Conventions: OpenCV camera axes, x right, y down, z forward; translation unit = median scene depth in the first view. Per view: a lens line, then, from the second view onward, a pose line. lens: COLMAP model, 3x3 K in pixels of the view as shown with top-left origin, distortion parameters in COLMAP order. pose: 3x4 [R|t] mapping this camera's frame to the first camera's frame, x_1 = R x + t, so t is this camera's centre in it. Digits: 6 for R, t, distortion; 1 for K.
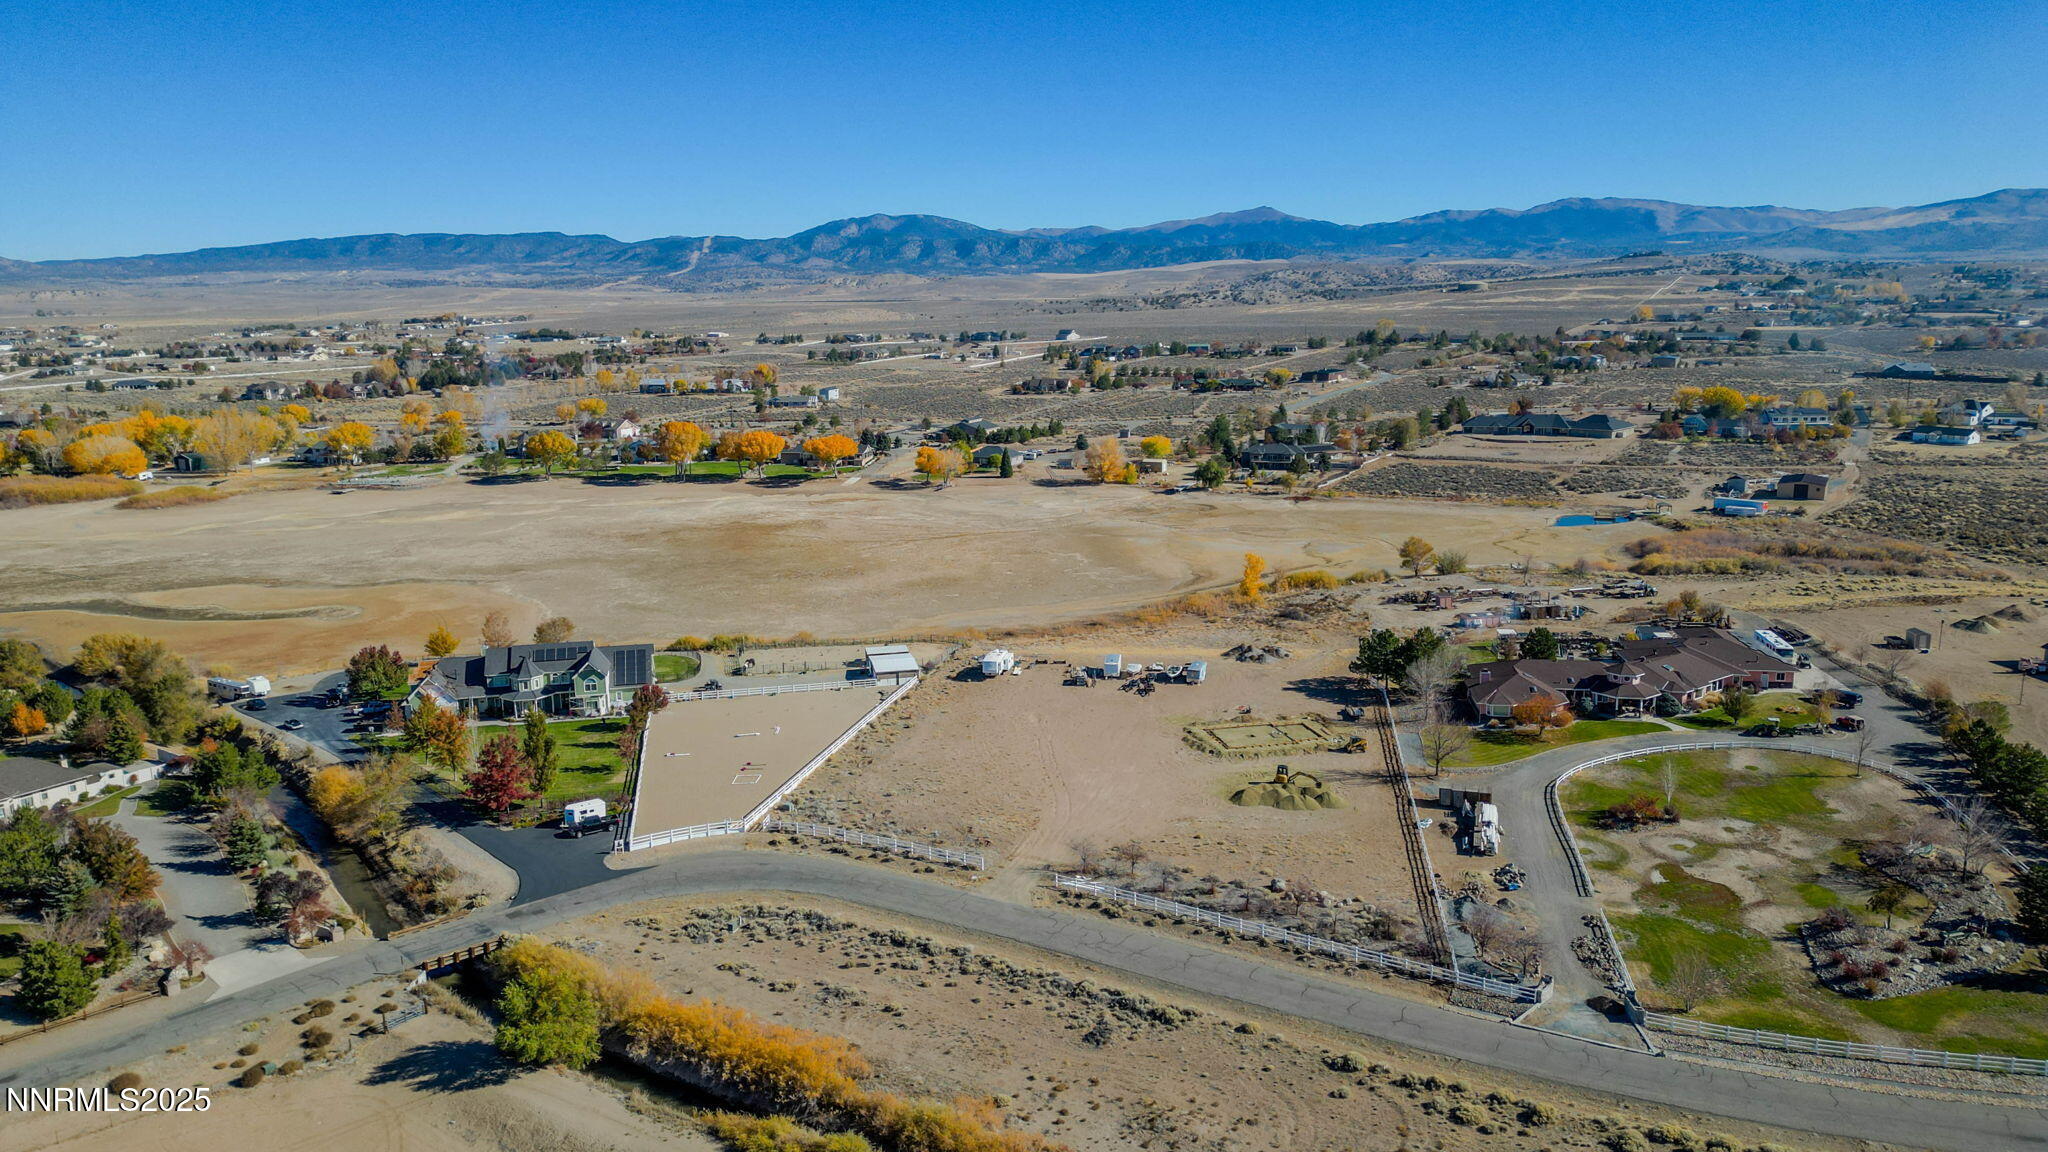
lens RADIAL K [[1426.3, 0, 1027.3], [0, 1426.3, 575.6], [0, 0, 1]] dist [0.112003, -0.123722]
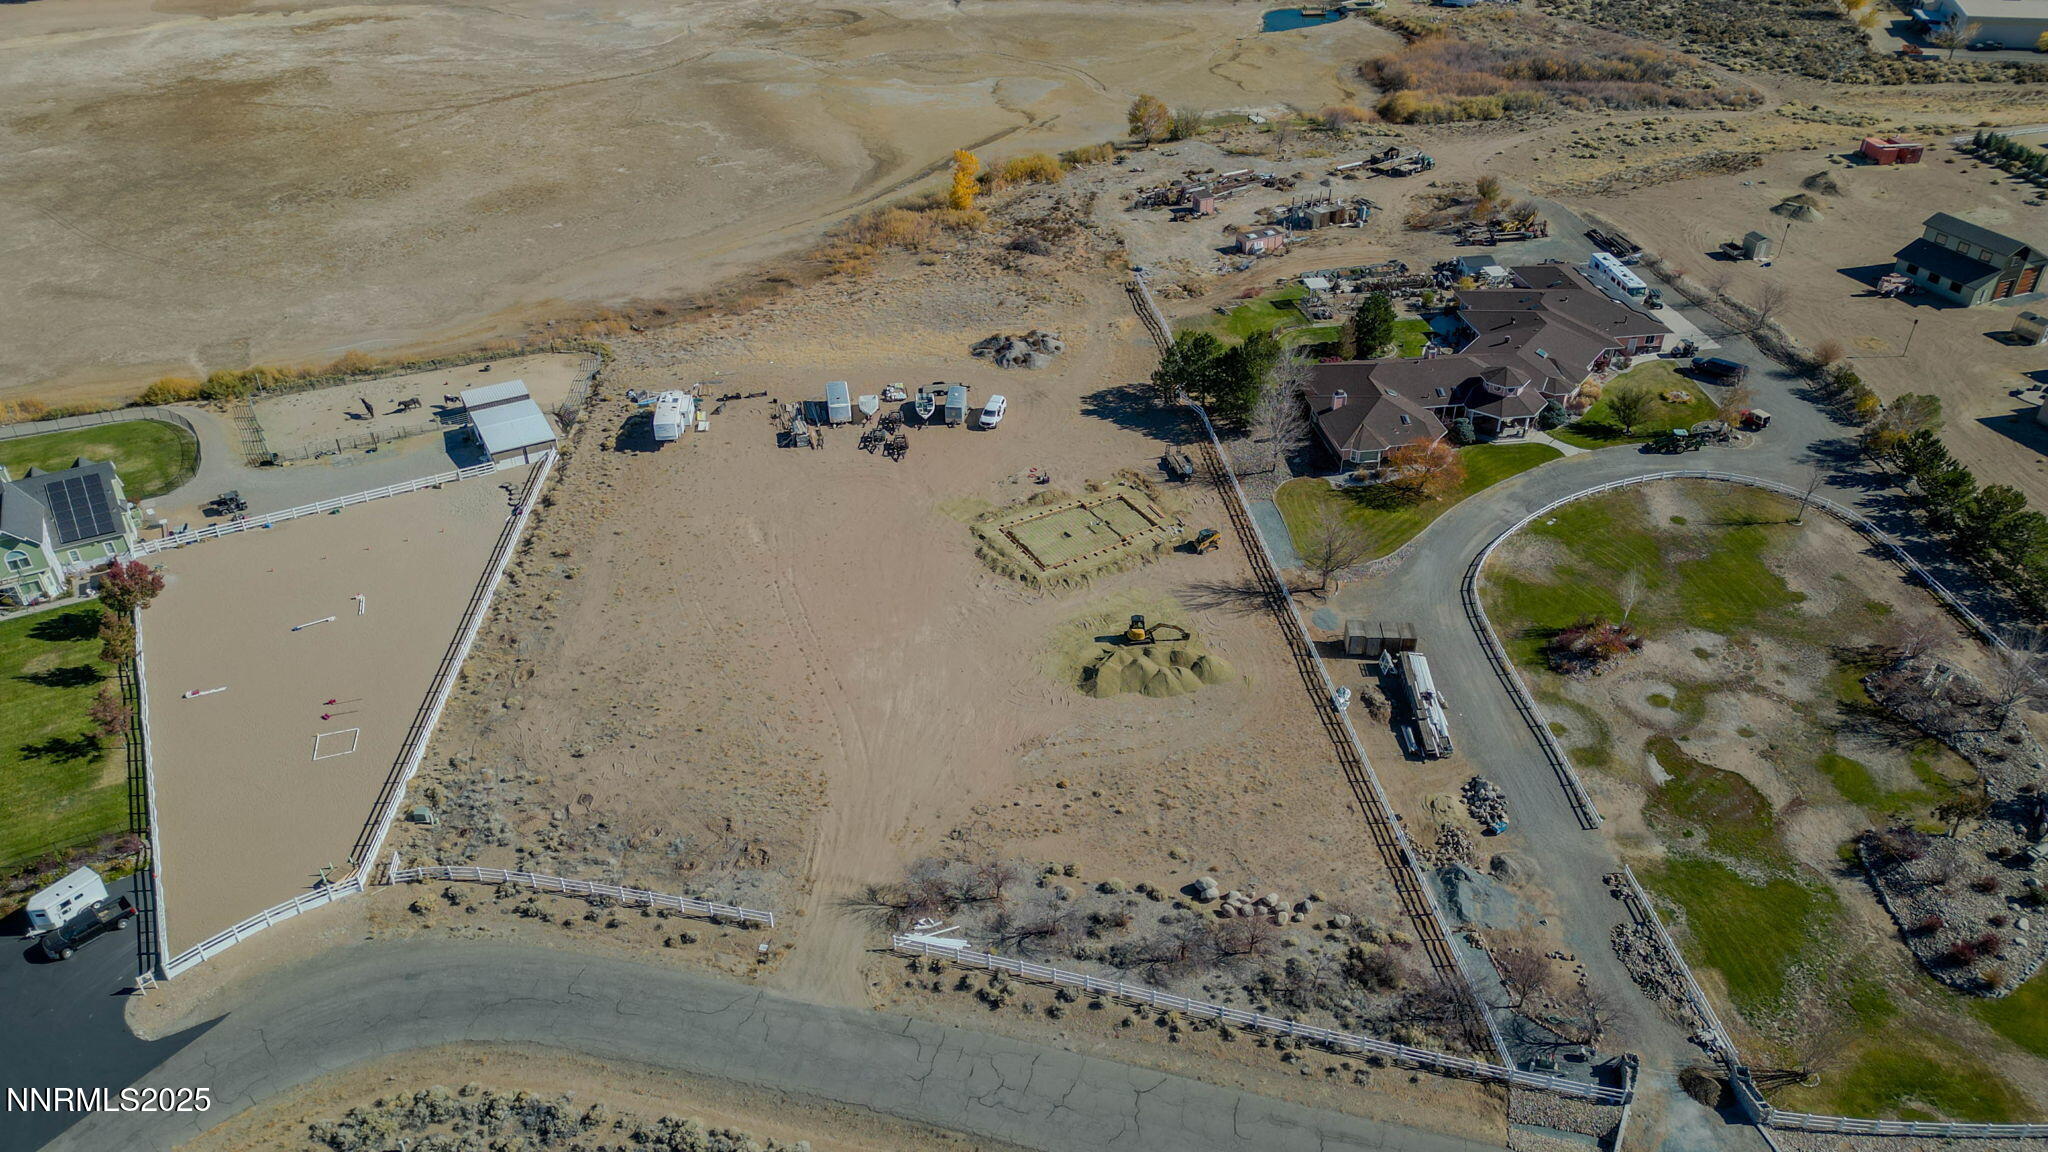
lens RADIAL K [[1430.8, 0, 1024.0], [0, 1430.8, 576.0], [0, 0, 1]] dist [0.083520, -0.083393]
pose [[0.958537, -0.151378, 0.241436, -0.017381], [0.047050, 0.919681, 0.389836, -0.061002], [-0.281057, -0.362313, 0.888671, 0.135698]]
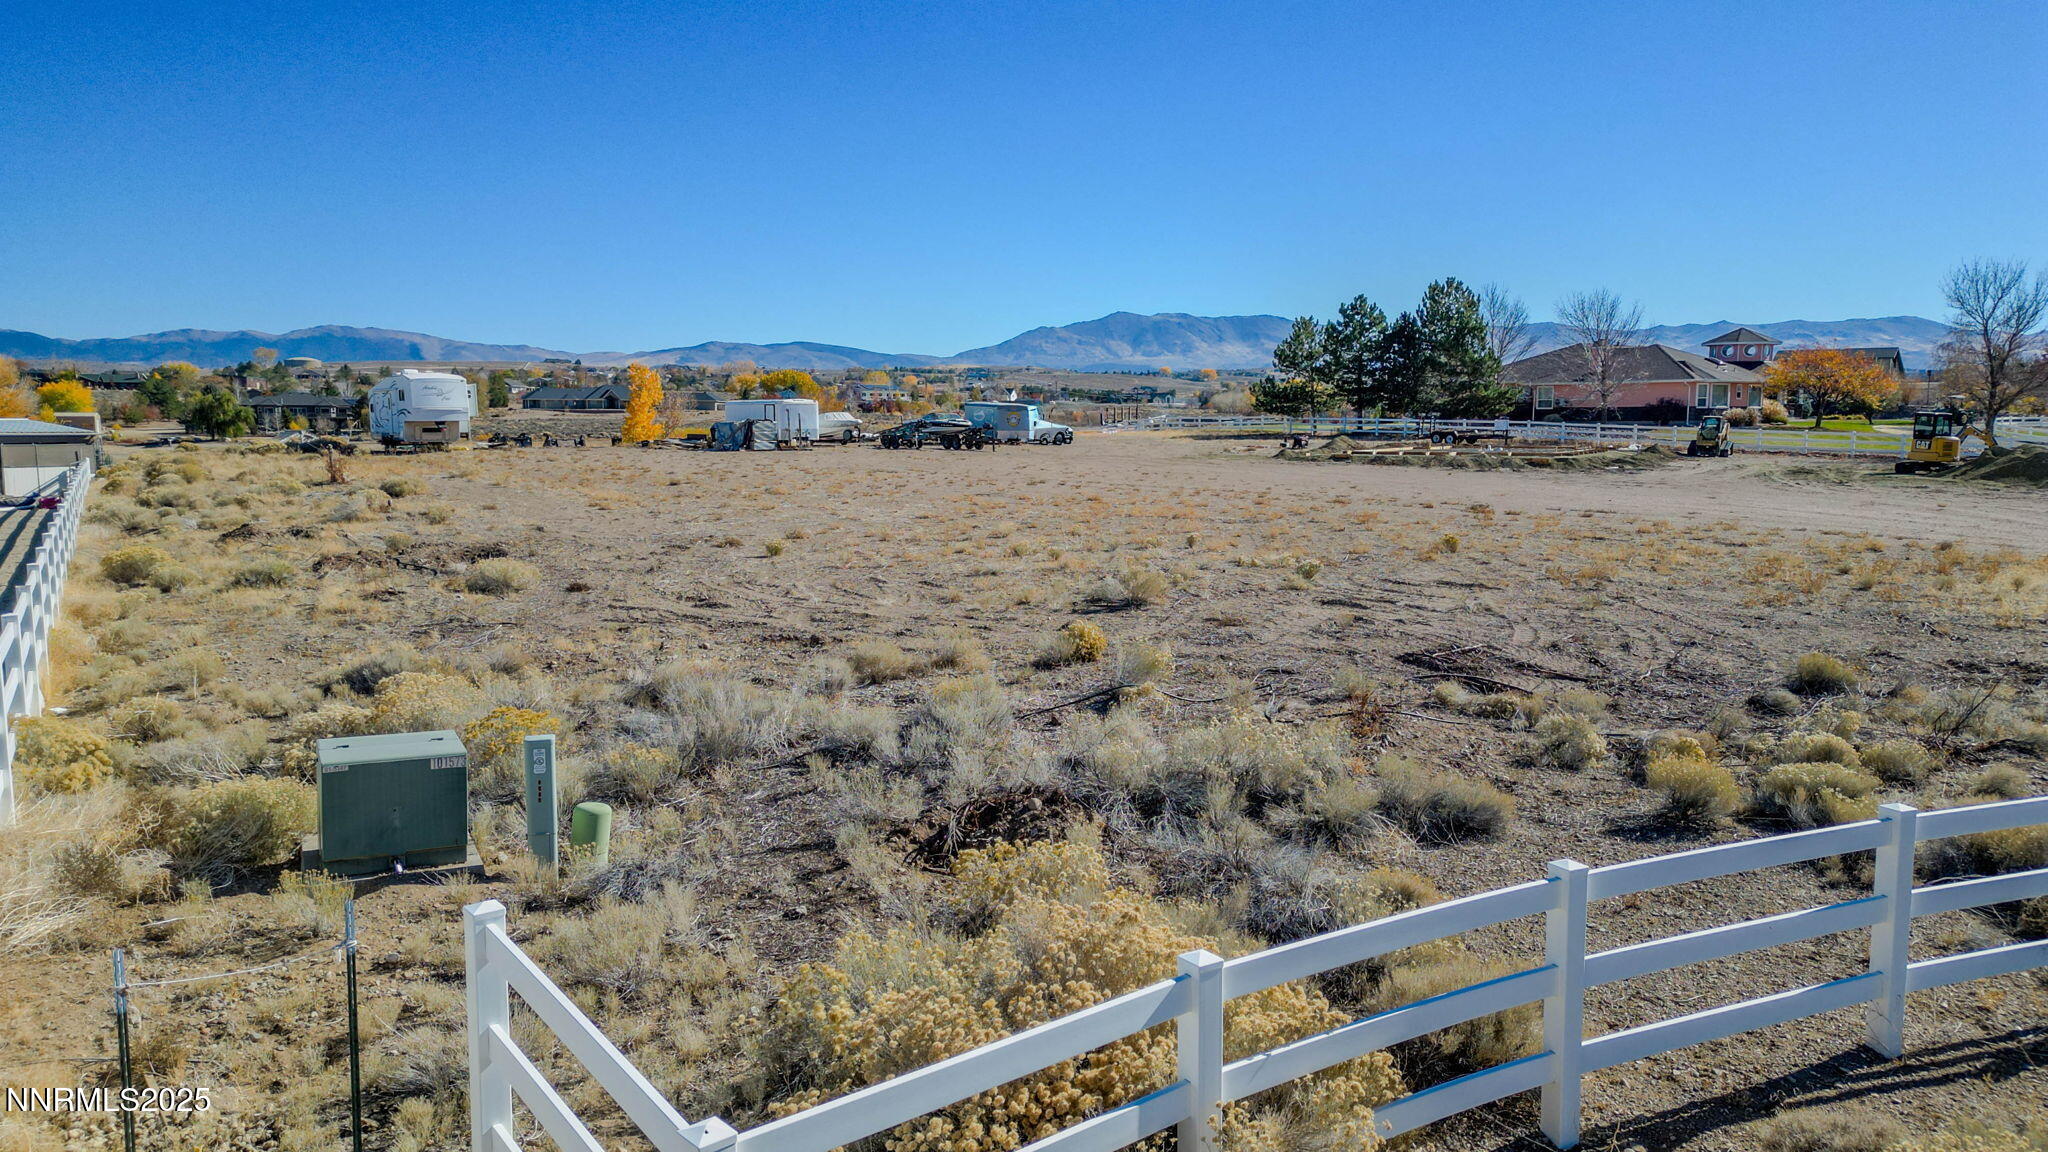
lens RADIAL K [[1430.8, 0, 1024.0], [0, 1430.8, 576.0], [0, 0, 1]] dist [0.083520, -0.083393]
pose [[0.700139, -0.064726, 0.711067, -0.065084], [0.129438, 0.990888, -0.037252, 0.054912], [-0.702176, 0.118120, 0.702137, 0.328422]]
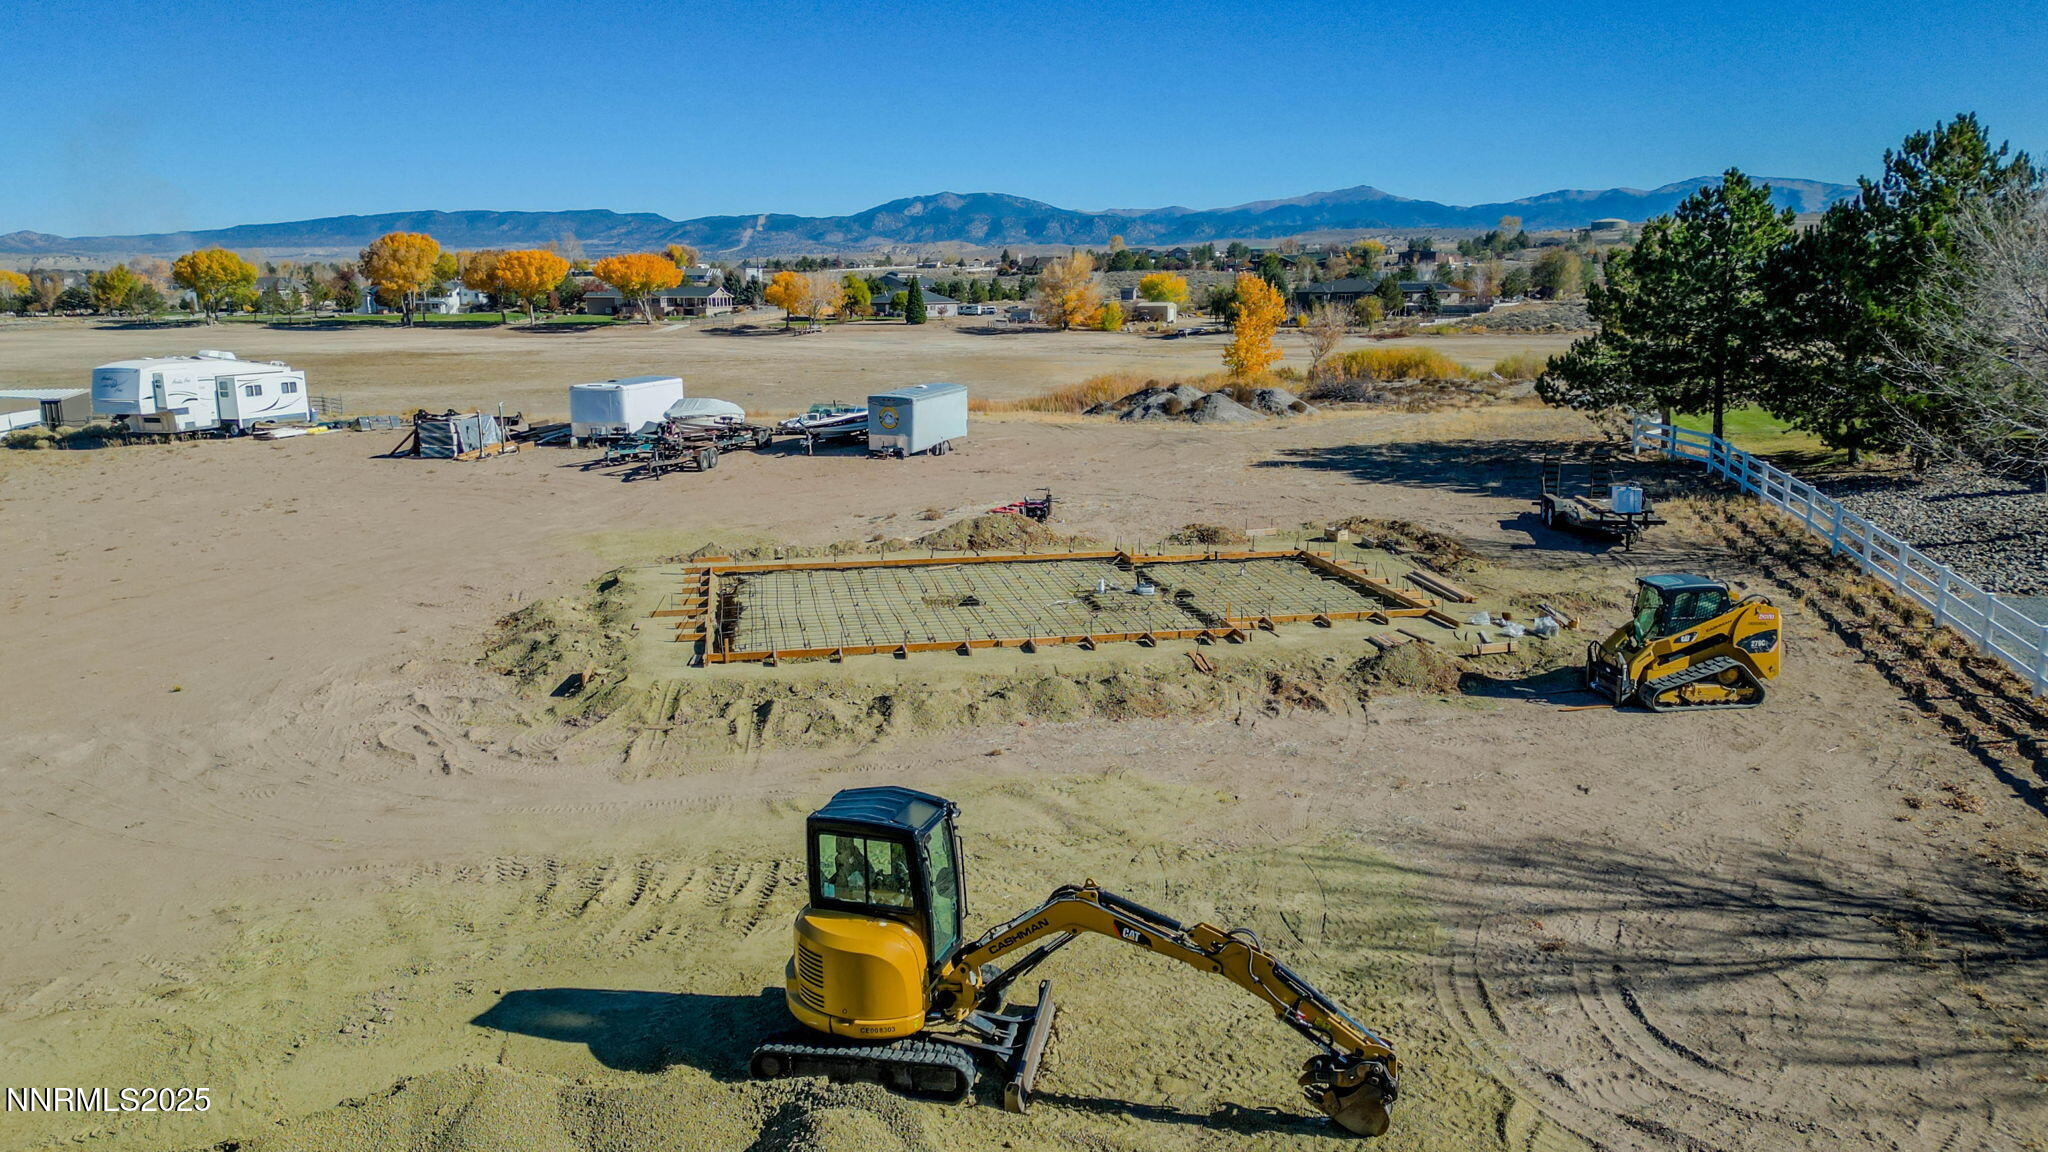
lens RADIAL K [[1520.6, 0, 1031.0], [0, 1520.6, 581.5], [0, 0, 1]] dist [0.098348, -0.107878]
pose [[0.998785, 0.015970, -0.046628, 0.067547], [-0.016054, 0.999870, -0.001428, 0.043125], [0.046599, 0.002175, 0.998911, 0.327934]]
